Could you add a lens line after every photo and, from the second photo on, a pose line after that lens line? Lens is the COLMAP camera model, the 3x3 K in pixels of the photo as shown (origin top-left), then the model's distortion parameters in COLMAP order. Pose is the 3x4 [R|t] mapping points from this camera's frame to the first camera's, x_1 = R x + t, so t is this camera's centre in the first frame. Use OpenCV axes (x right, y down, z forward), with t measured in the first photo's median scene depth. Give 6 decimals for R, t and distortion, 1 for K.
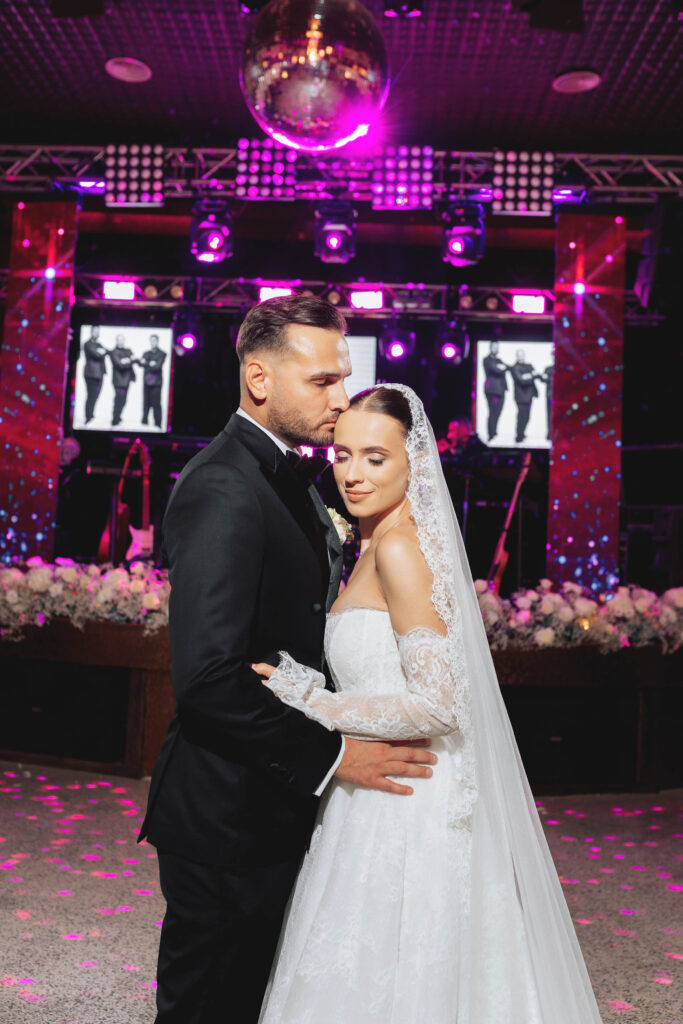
lens RADIAL K [[965.4, 0, 337.7], [0, 965.4, 467.0], [0, 0, 1]] dist [0.013403, -0.008675]
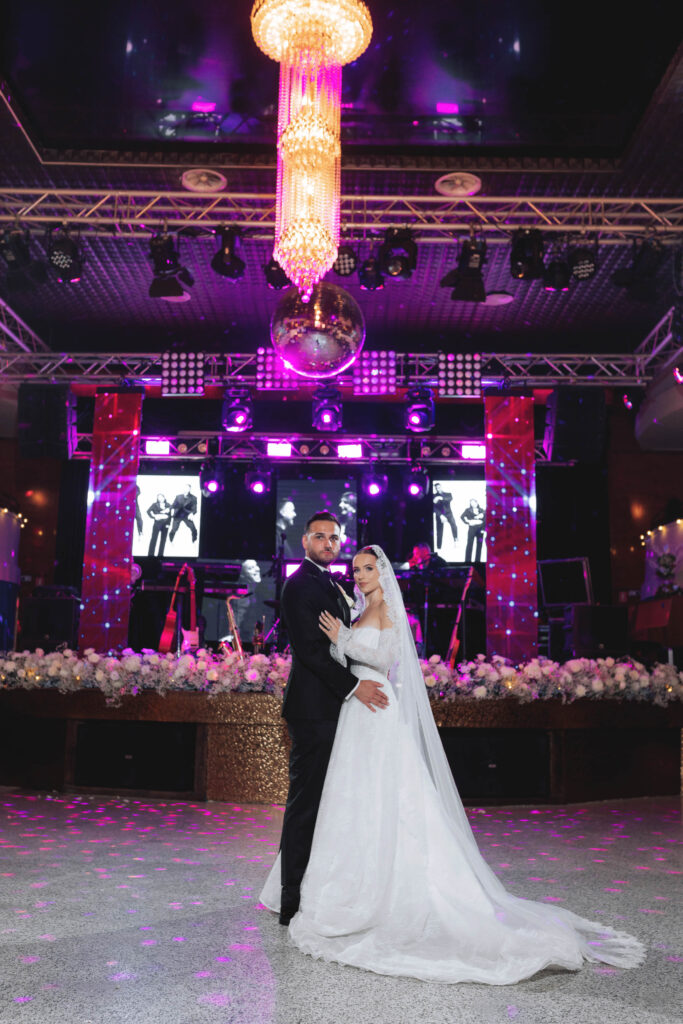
lens RADIAL K [[965.4, 0, 337.7], [0, 965.4, 467.0], [0, 0, 1]] dist [0.013403, -0.008675]
pose [[0.999470, -0.021972, 0.024027, -0.023455], [0.024680, 0.992592, -0.118964, 0.003170], [-0.021236, 0.119494, 0.992608, -0.378287]]
